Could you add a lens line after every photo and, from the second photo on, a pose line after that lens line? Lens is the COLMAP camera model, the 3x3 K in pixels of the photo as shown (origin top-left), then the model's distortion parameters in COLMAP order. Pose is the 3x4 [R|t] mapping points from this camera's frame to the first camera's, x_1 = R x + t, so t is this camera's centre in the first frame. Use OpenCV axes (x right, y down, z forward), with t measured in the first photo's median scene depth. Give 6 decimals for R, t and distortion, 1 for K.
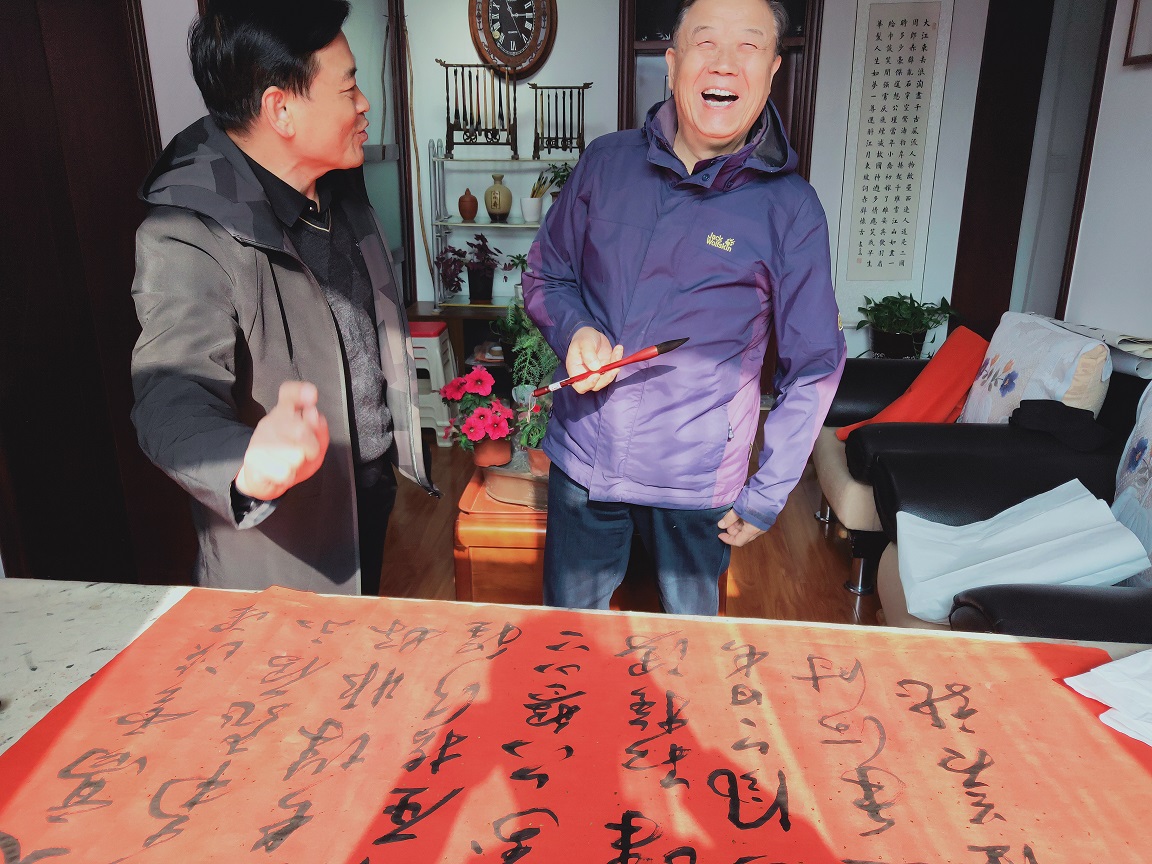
lens RADIAL K [[896.7, 0, 572.9], [0, 896.7, 428.1], [0, 0, 1]] dist [0.041593, -0.009104]
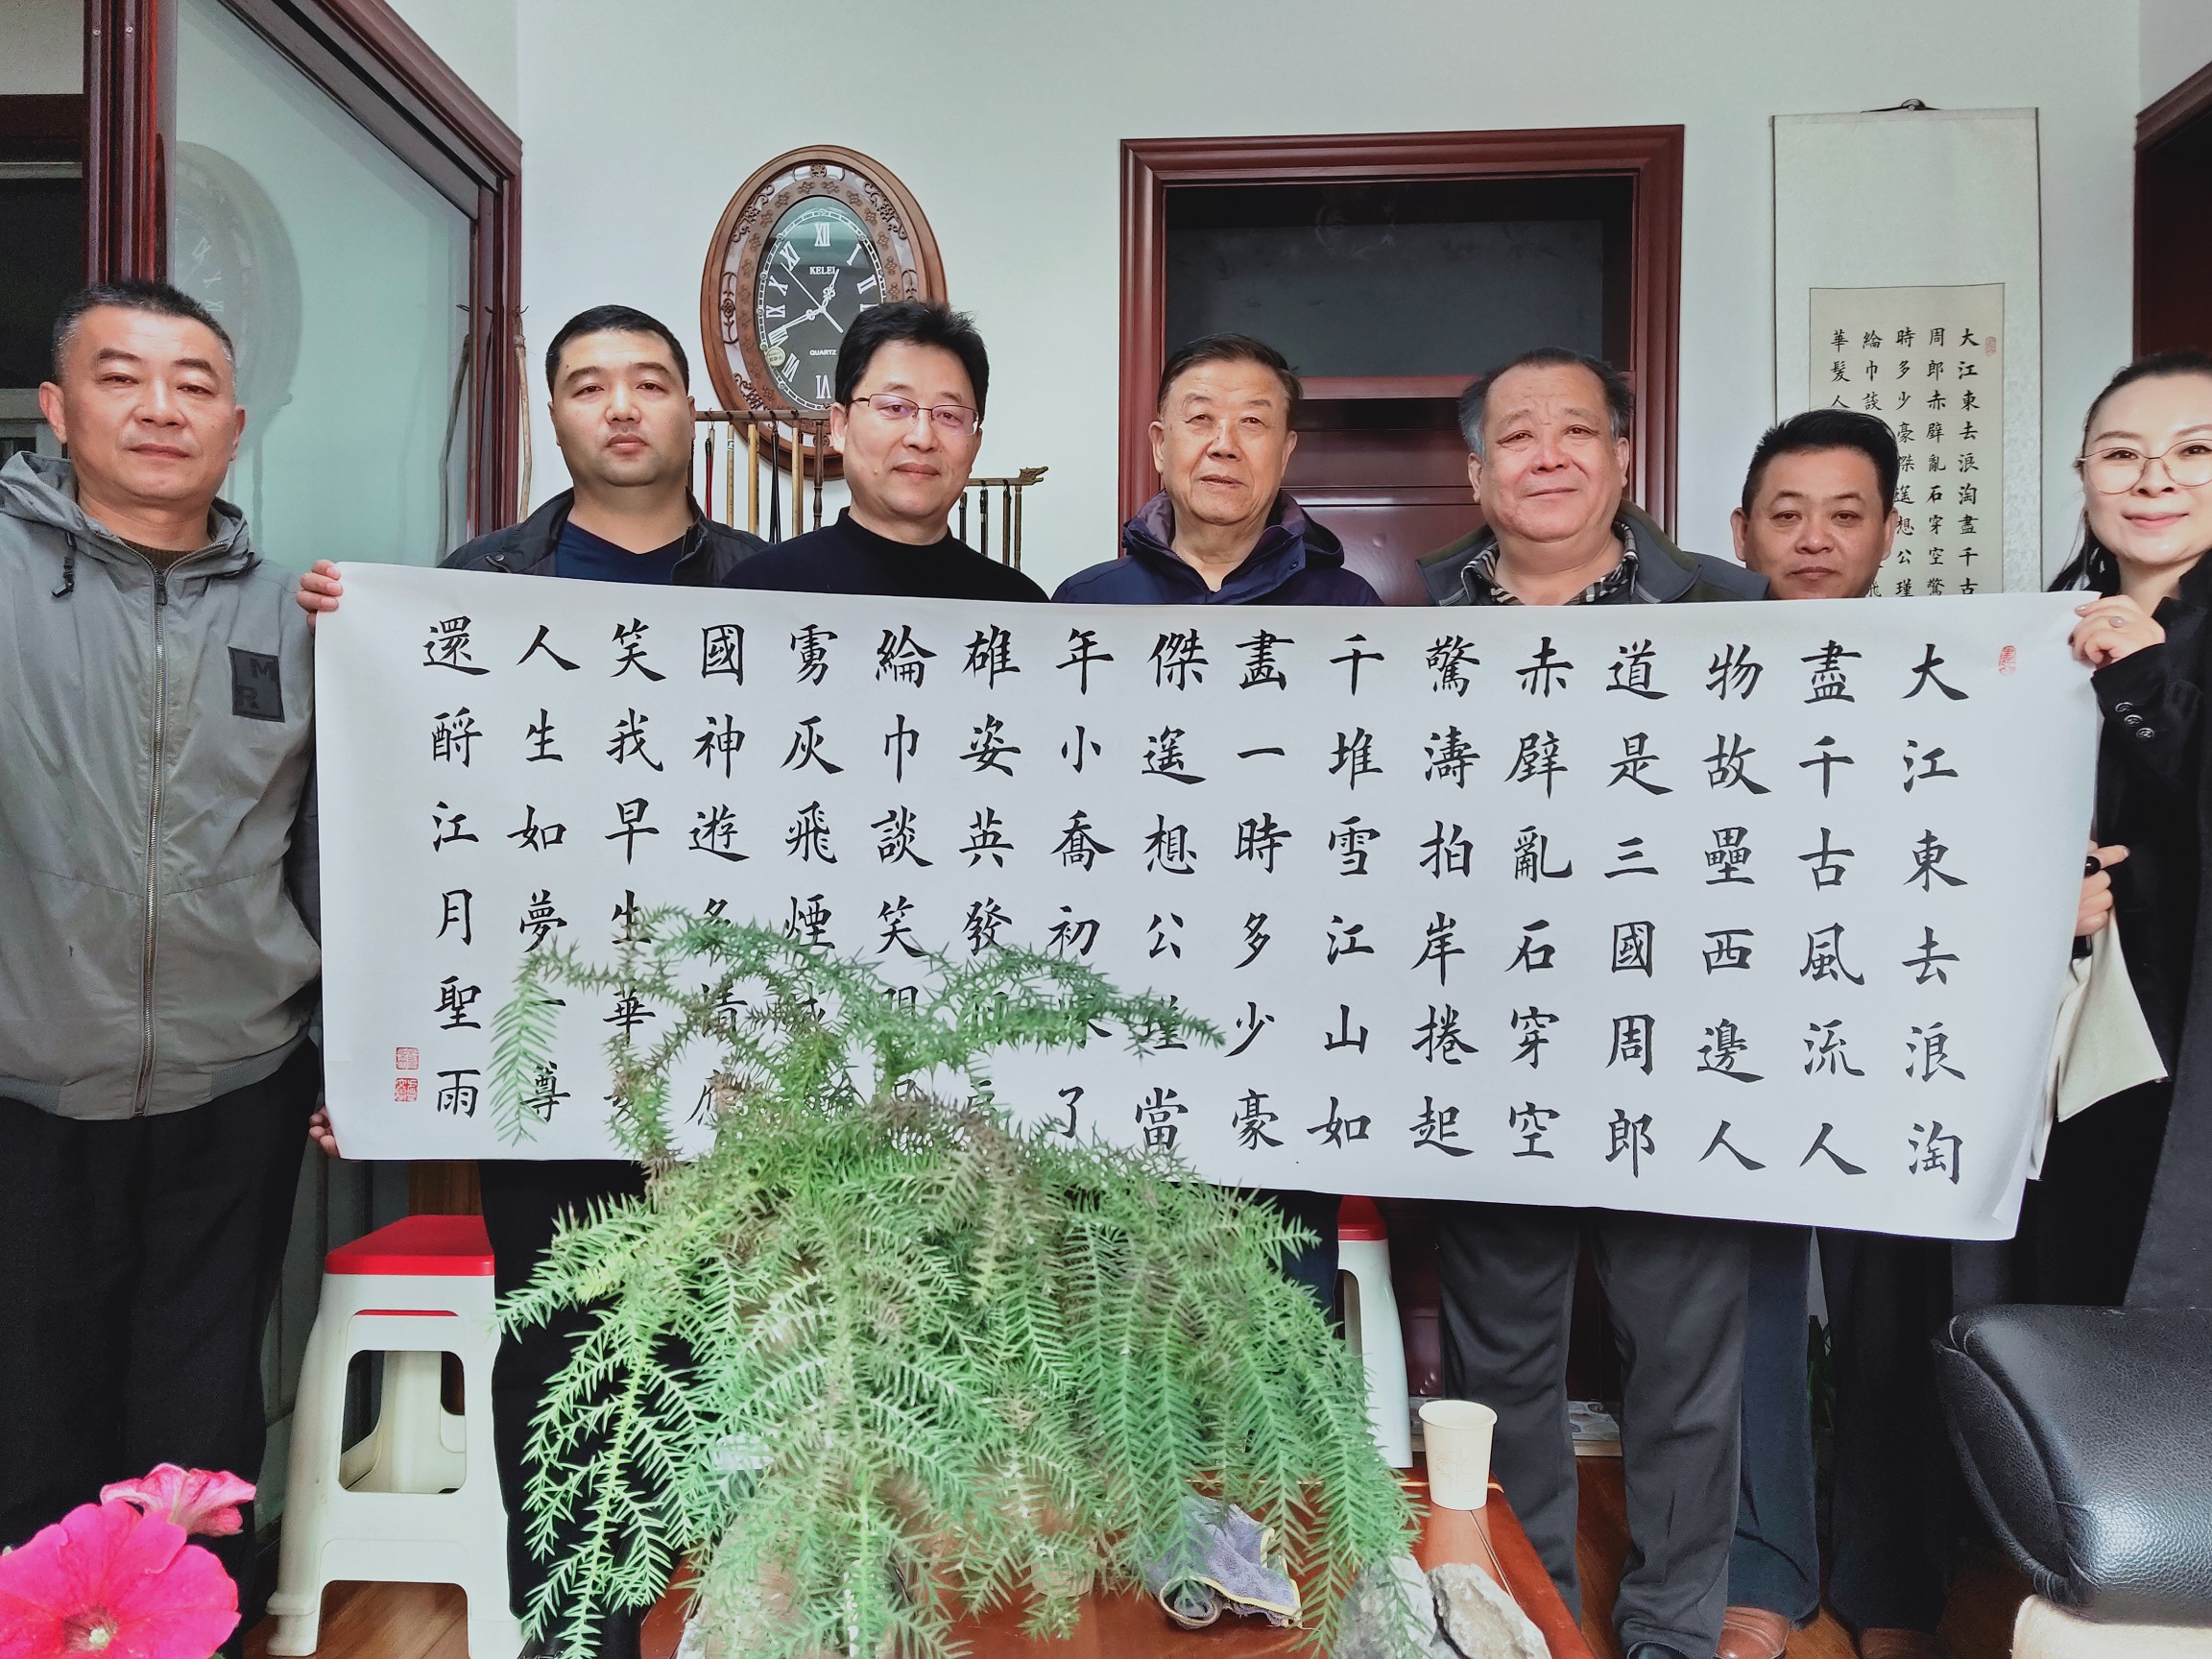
lens RADIAL K [[1721.7, 0, 1100.1], [0, 1721.7, 821.9], [0, 0, 1]] dist [0.041593, -0.009104]
pose [[0.997694, 0.012633, 0.066692, -0.000082], [0.008605, 0.951062, -0.308879, -0.097698], [-0.067330, 0.308740, 0.948760, 0.818363]]
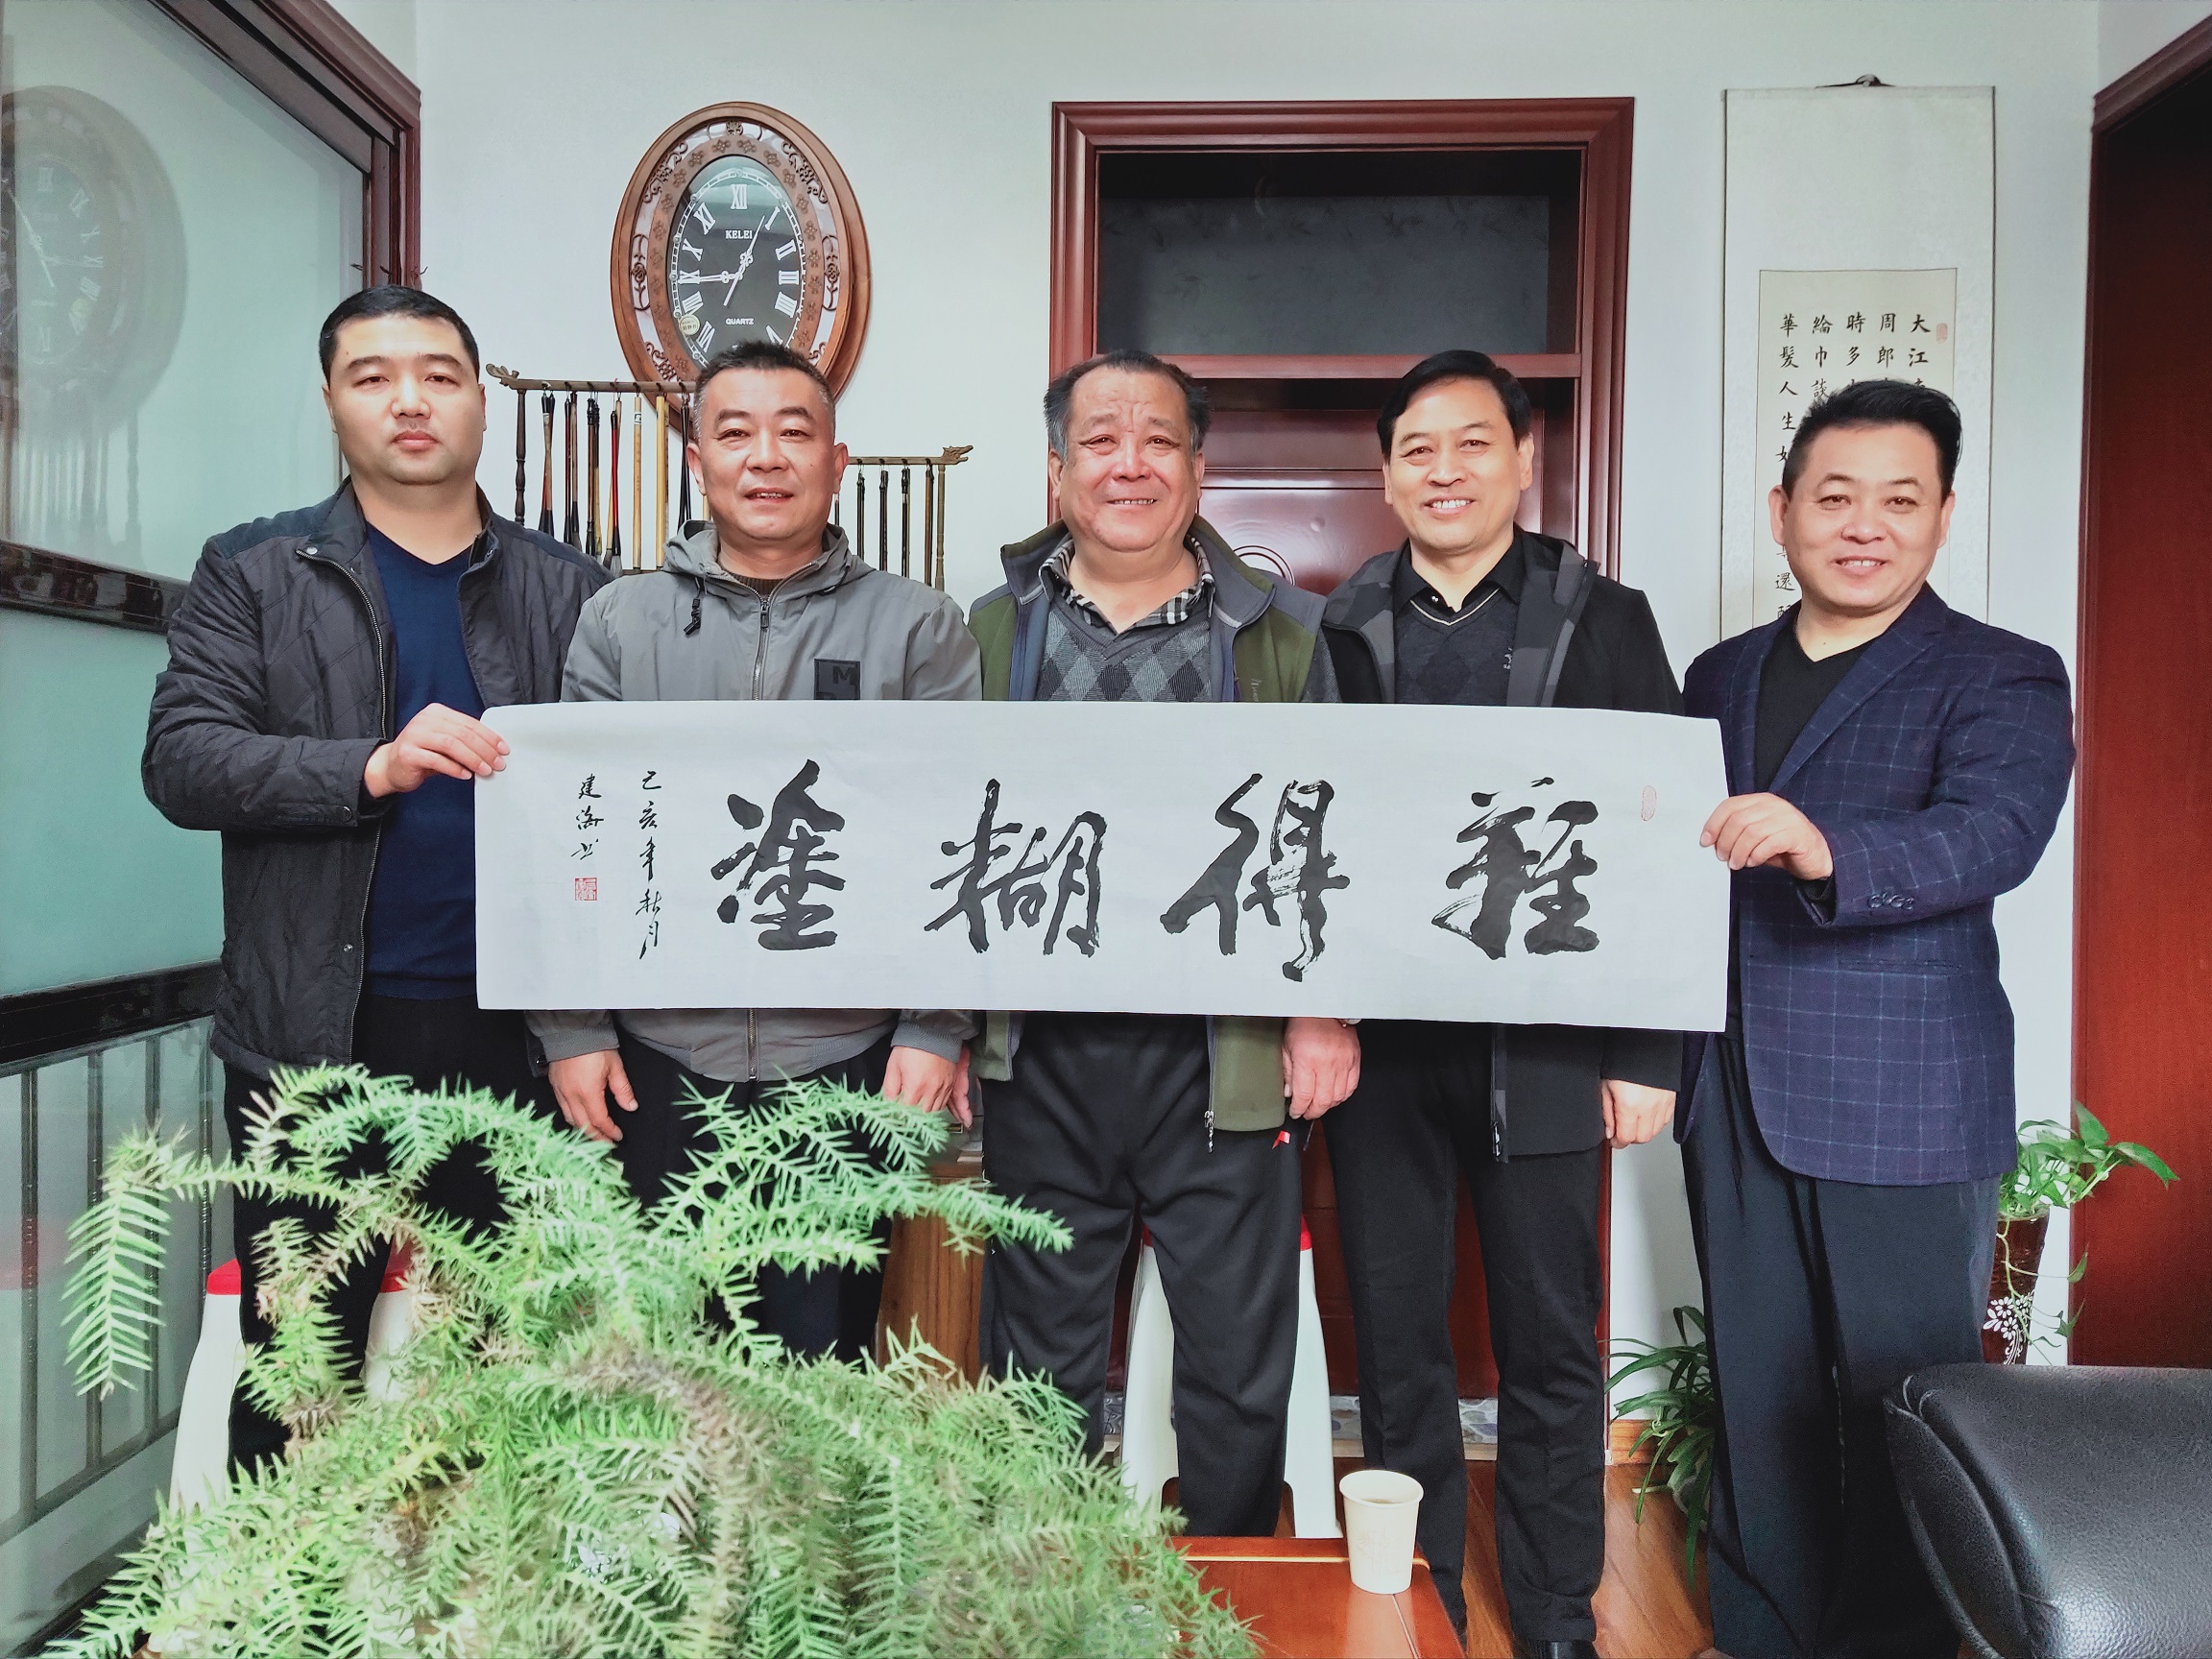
lens RADIAL K [[1655.7, 0, 1106.0], [0, 1655.7, 829.5], [0, 0, 1]] dist [0.037390, -0.006327]
pose [[0.995165, 0.016141, 0.096882, 0.028502], [0.011715, 0.959856, -0.280247, -0.151989], [-0.097516, 0.280027, 0.955026, 0.897016]]
